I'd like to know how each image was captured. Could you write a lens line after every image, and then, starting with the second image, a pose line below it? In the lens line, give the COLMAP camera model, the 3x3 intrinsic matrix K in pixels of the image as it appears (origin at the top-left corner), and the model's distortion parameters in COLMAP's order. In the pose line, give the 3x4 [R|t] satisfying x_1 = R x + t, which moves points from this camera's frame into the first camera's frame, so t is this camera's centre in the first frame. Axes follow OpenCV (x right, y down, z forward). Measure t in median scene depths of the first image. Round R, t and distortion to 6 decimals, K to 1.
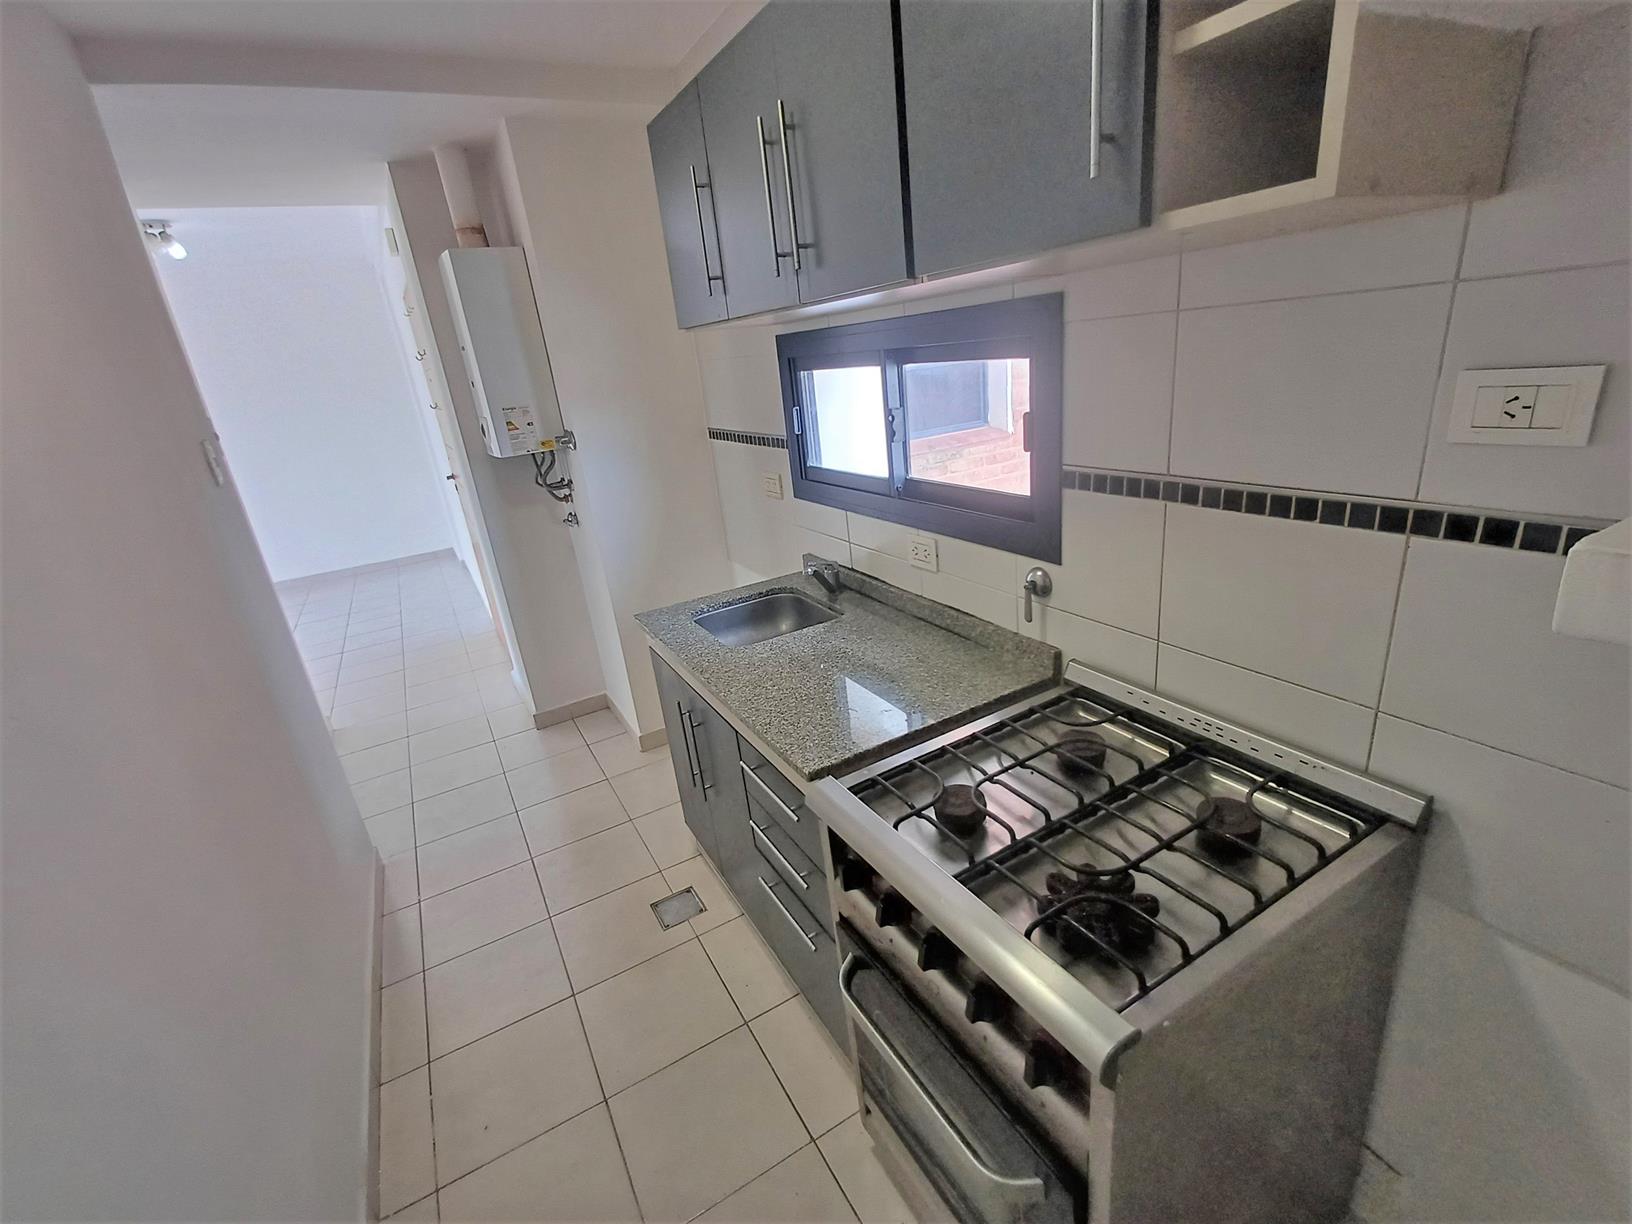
lens RADIAL K [[734.8, 0, 829.5], [0, 734.8, 617.4], [0, 0, 1]] dist [-0.002679, -0.006174]
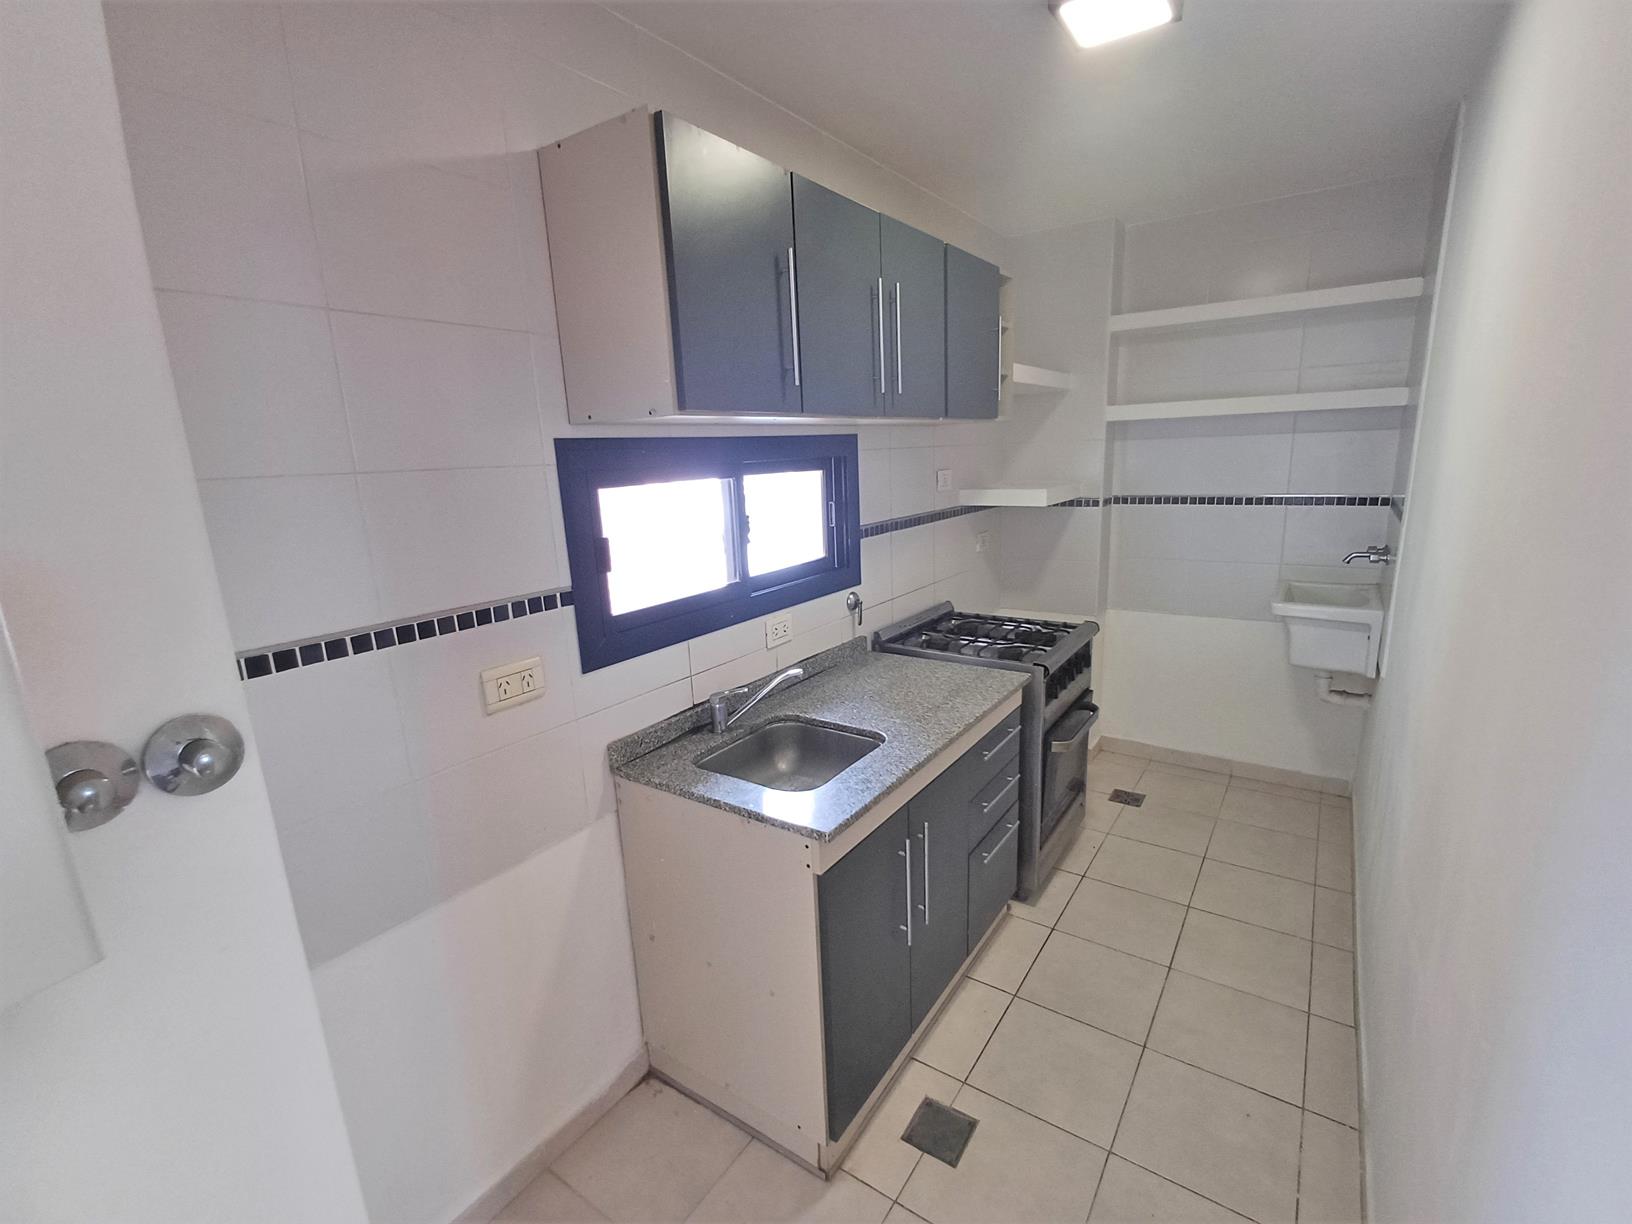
lens RADIAL K [[734.8, 0, 829.5], [0, 734.8, 617.4], [0, 0, 1]] dist [-0.002679, -0.006174]
pose [[-0.441554, -0.079334, 0.893720, -0.958237], [0.382970, 0.884123, 0.267693, -0.391504], [-0.811396, 0.460469, -0.360006, 1.348119]]
